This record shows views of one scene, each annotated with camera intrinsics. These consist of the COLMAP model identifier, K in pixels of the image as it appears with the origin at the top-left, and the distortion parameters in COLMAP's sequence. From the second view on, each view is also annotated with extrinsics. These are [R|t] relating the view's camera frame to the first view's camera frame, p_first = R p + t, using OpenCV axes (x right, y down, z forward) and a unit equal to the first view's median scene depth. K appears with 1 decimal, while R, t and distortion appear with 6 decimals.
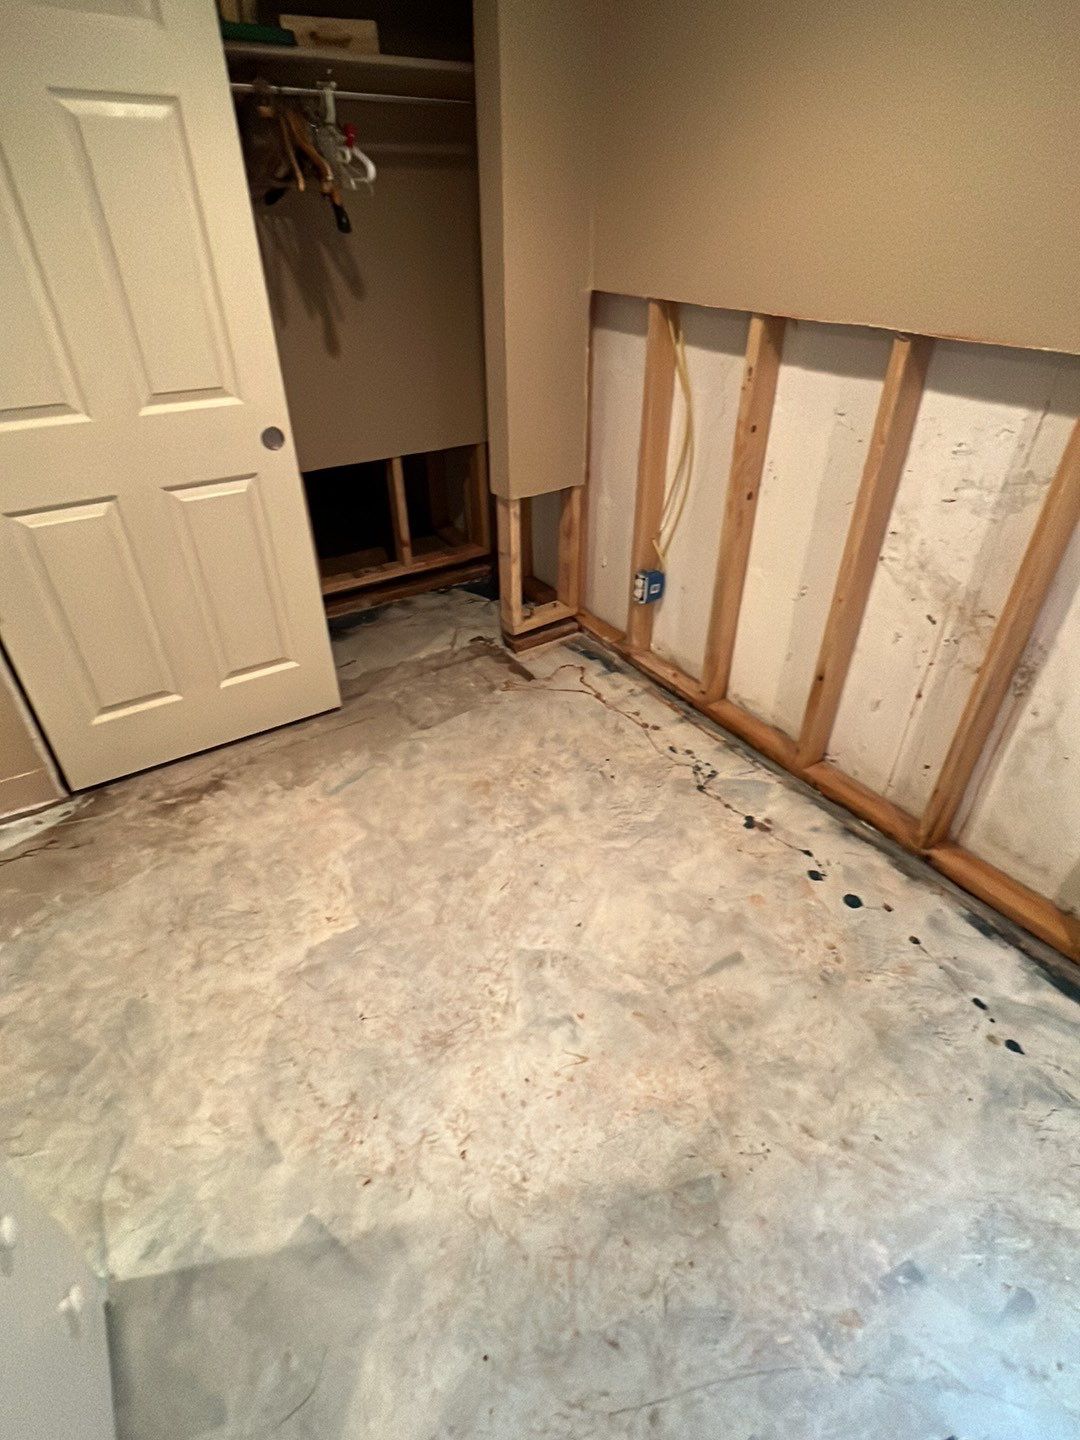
lens RADIAL K [[732.0, 0, 545.2], [0, 732.0, 713.7], [0, 0, 1]] dist [-0.002025, 0.000329]
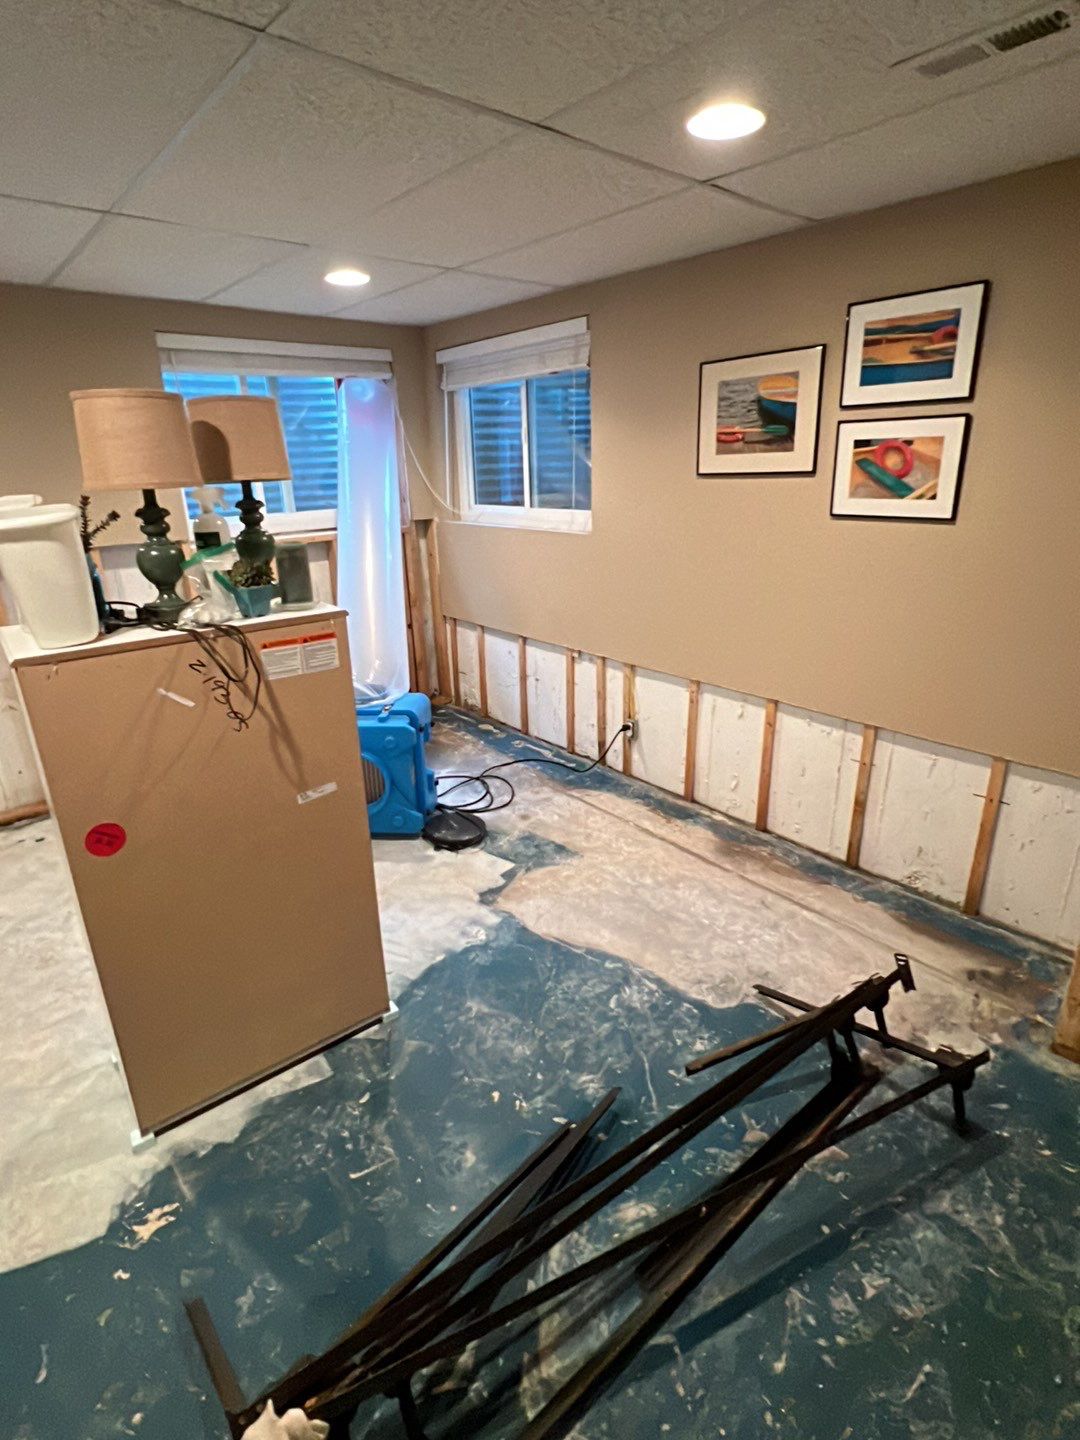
lens RADIAL K [[732.0, 0, 544.6], [0, 732.0, 713.2], [0, 0, 1]] dist [-0.002025, 0.000329]
pose [[-0.129168, -0.328138, 0.935757, -1.301111], [0.582227, 0.738781, 0.339434, 0.108836], [-0.802700, 0.588667, 0.095624, -0.288276]]
